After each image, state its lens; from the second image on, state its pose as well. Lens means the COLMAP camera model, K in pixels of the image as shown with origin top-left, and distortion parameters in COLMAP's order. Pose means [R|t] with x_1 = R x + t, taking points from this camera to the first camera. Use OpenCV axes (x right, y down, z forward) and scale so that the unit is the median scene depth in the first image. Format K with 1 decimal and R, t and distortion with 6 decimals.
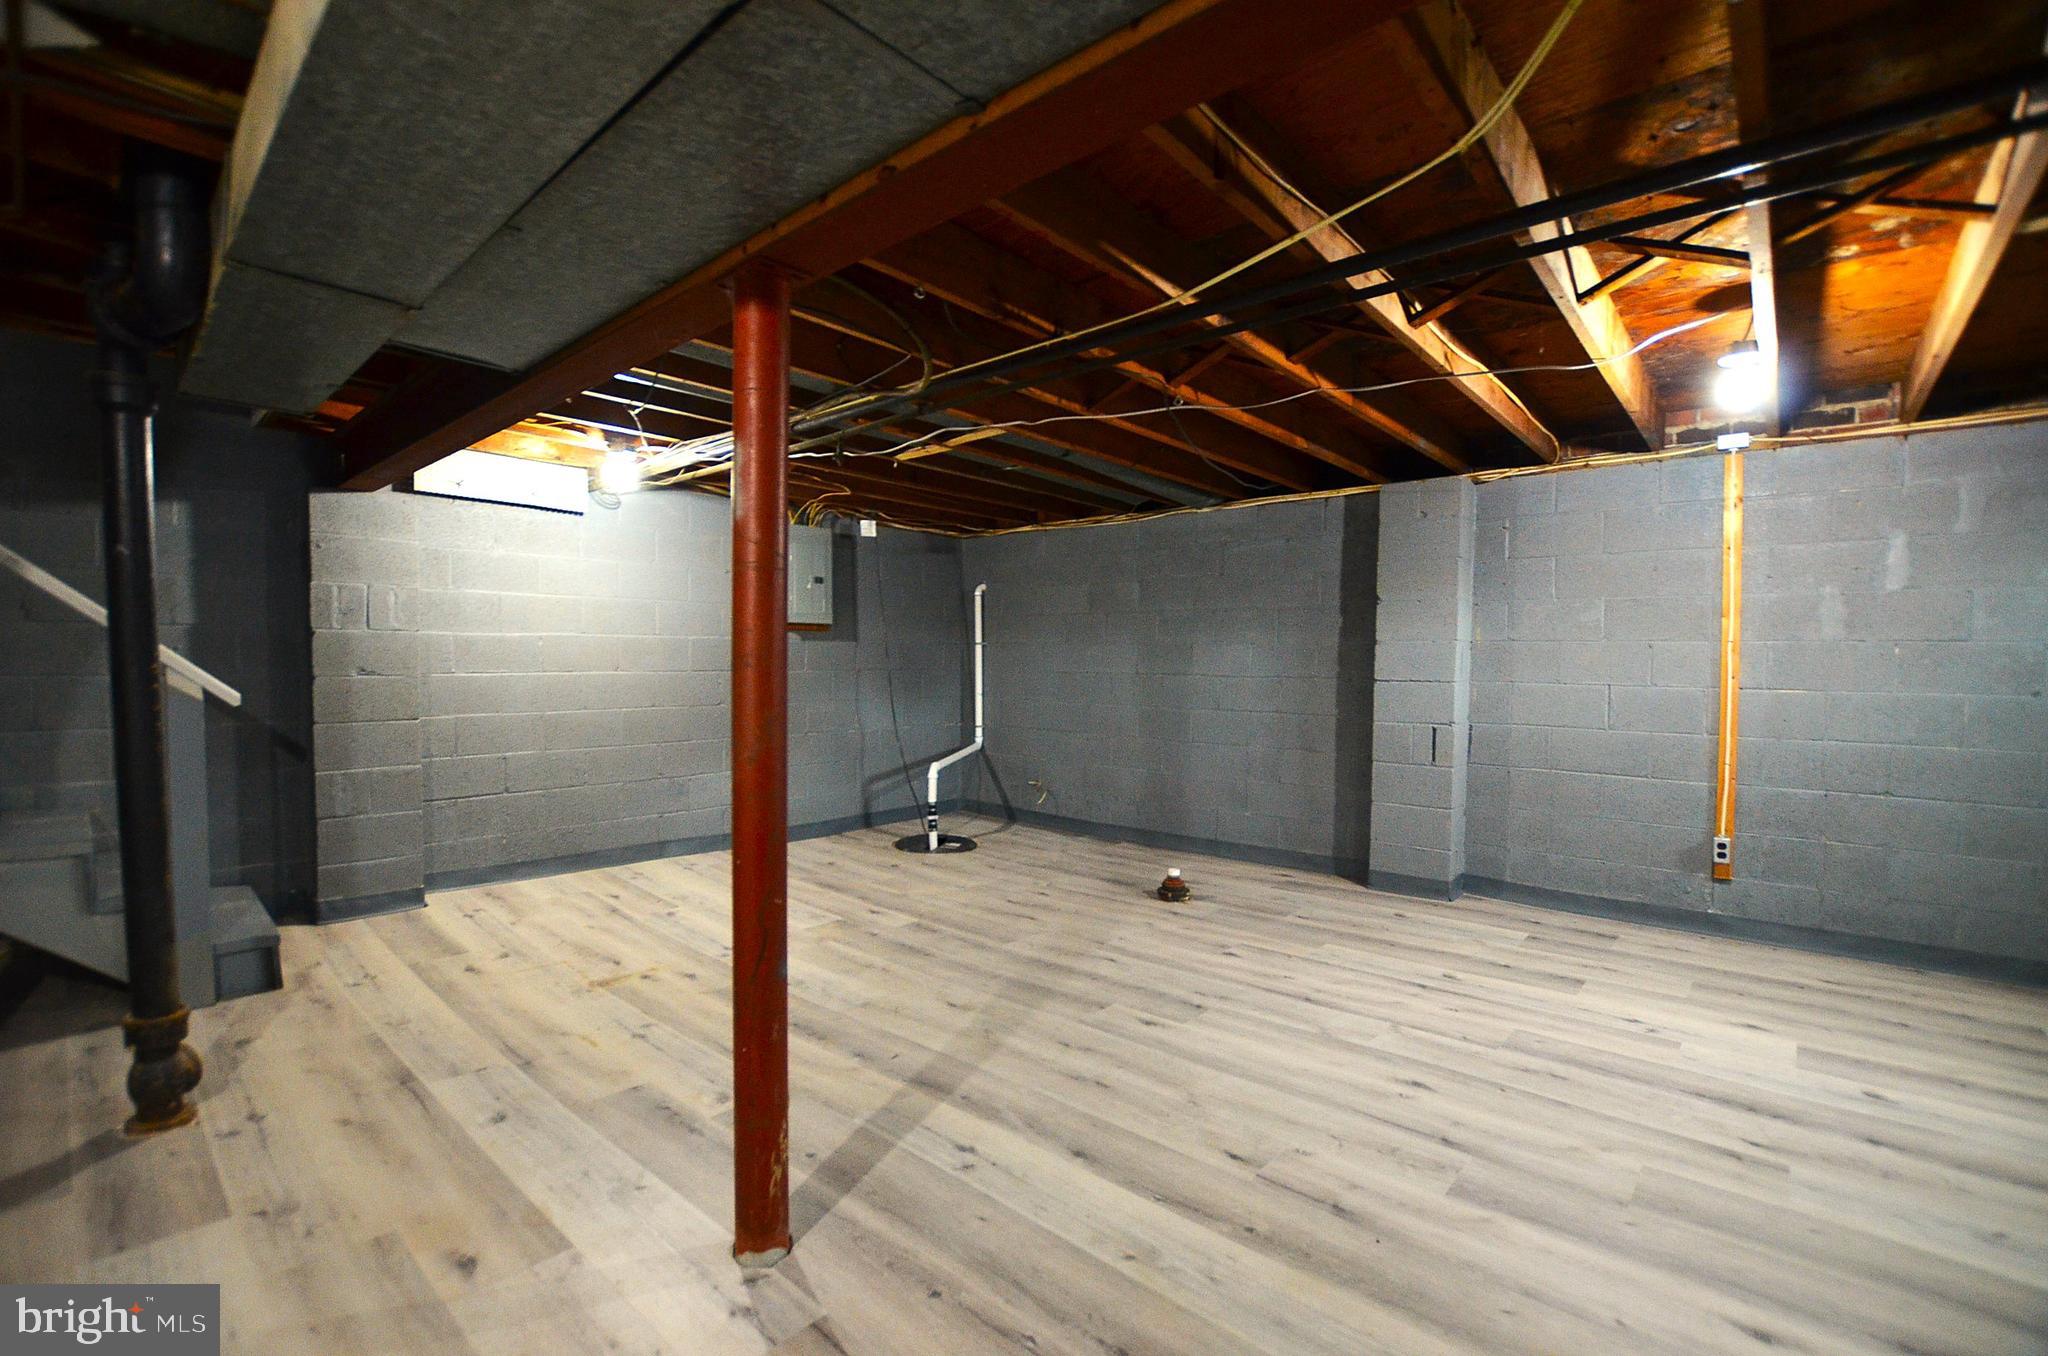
lens RADIAL K [[895.2, 0, 1026.9], [0, 895.2, 694.6], [0, 0, 1]] dist [-0.035465, 0.004714]
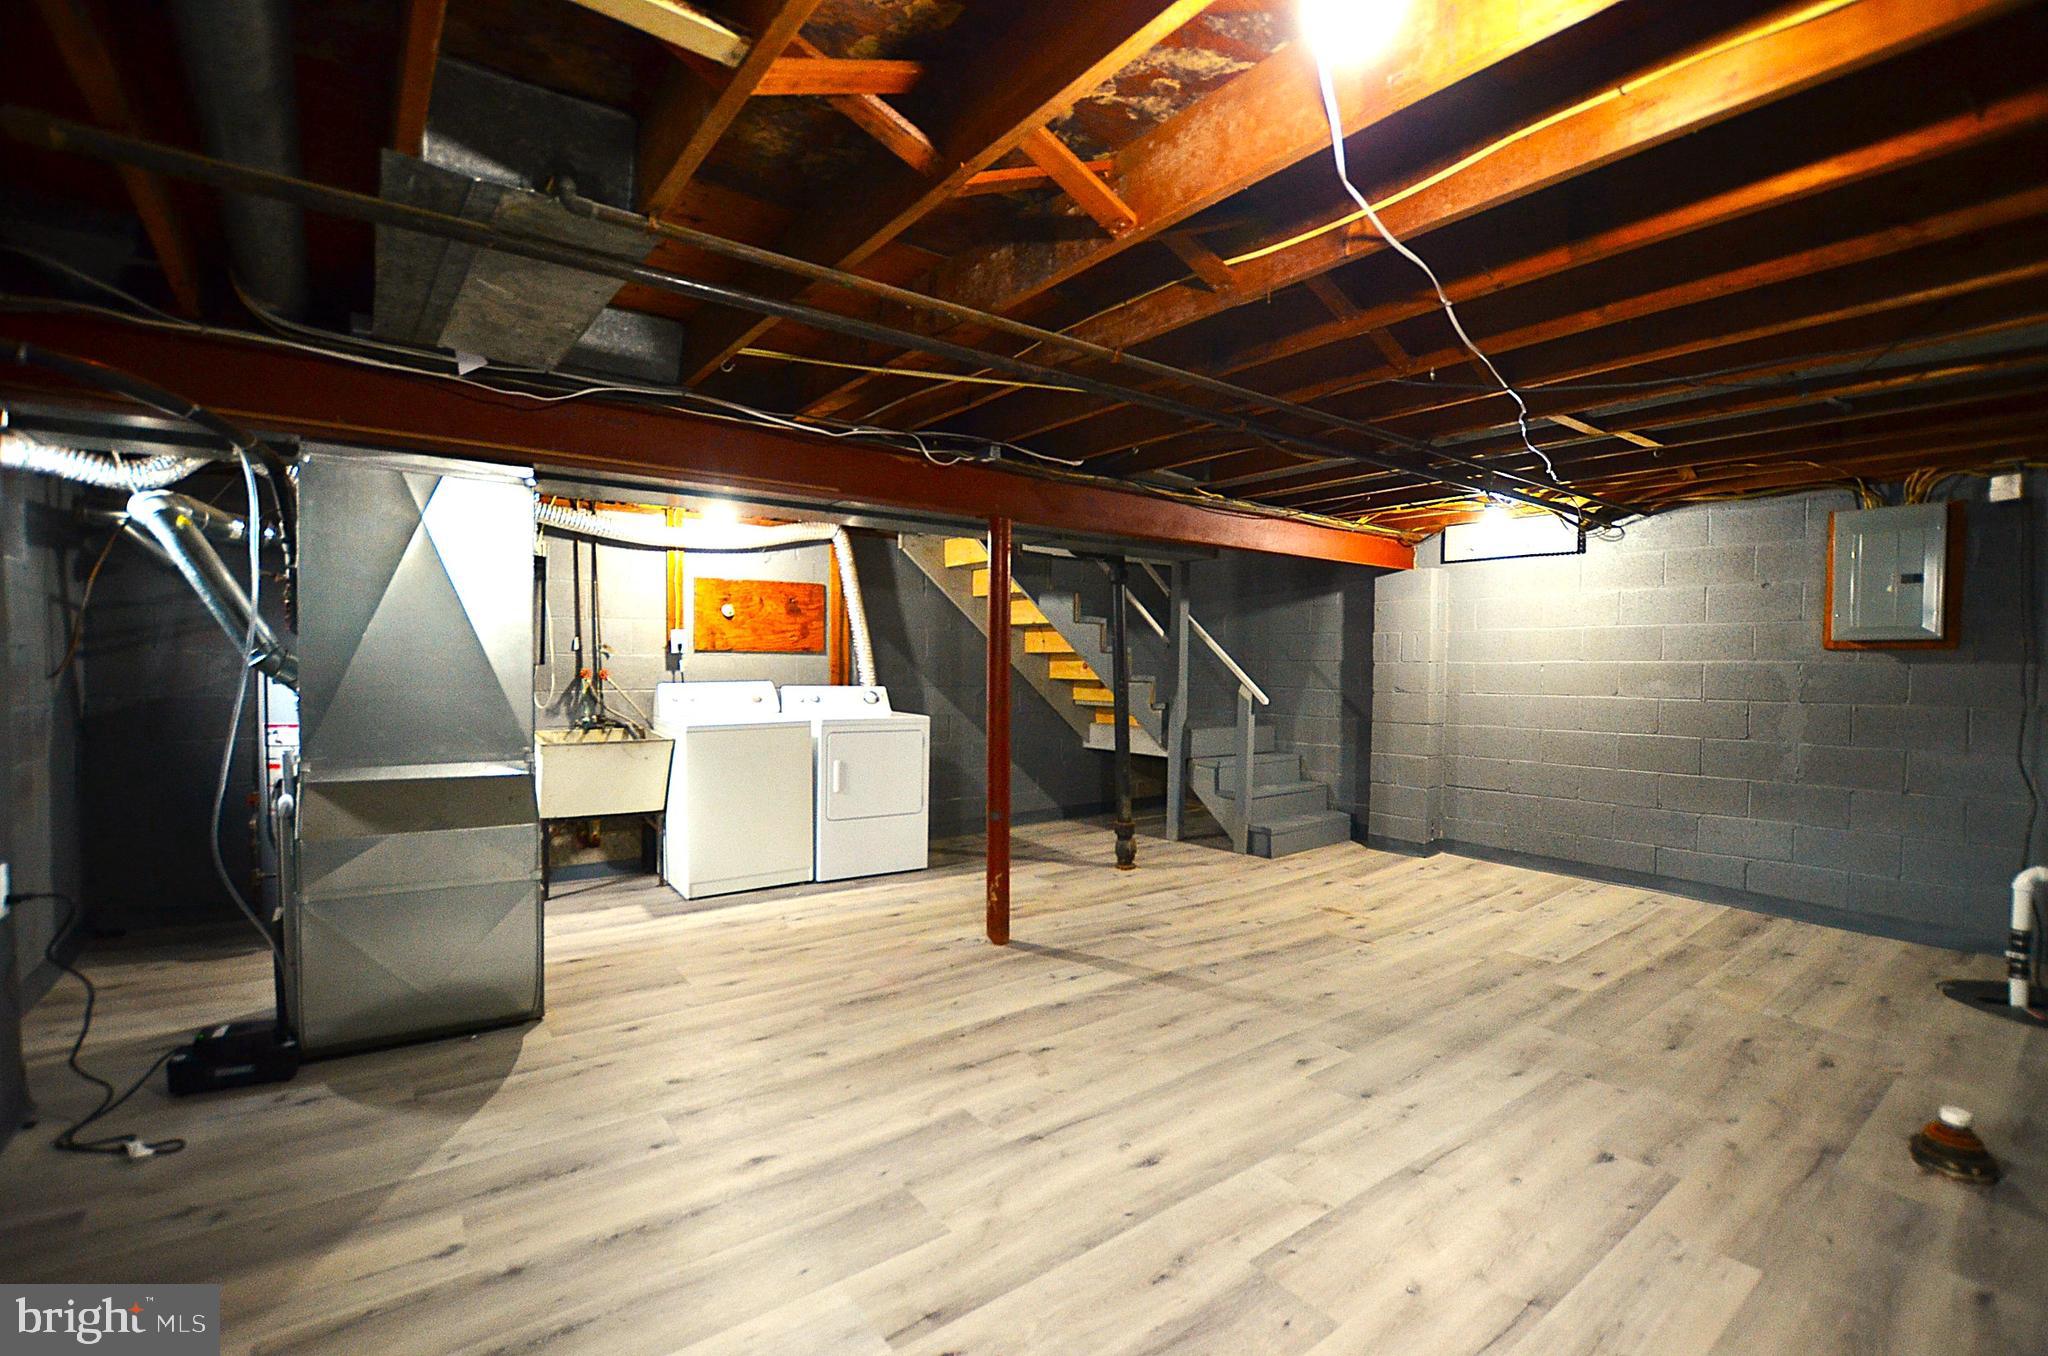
lens RADIAL K [[895.2, 0, 1026.9], [0, 895.2, 694.6], [0, 0, 1]] dist [-0.035465, 0.004714]
pose [[-0.193305, 0.019771, -0.980939, 0.981779], [-0.046868, 0.998469, 0.029361, -0.038011], [0.980019, 0.051650, -0.192083, 0.753954]]
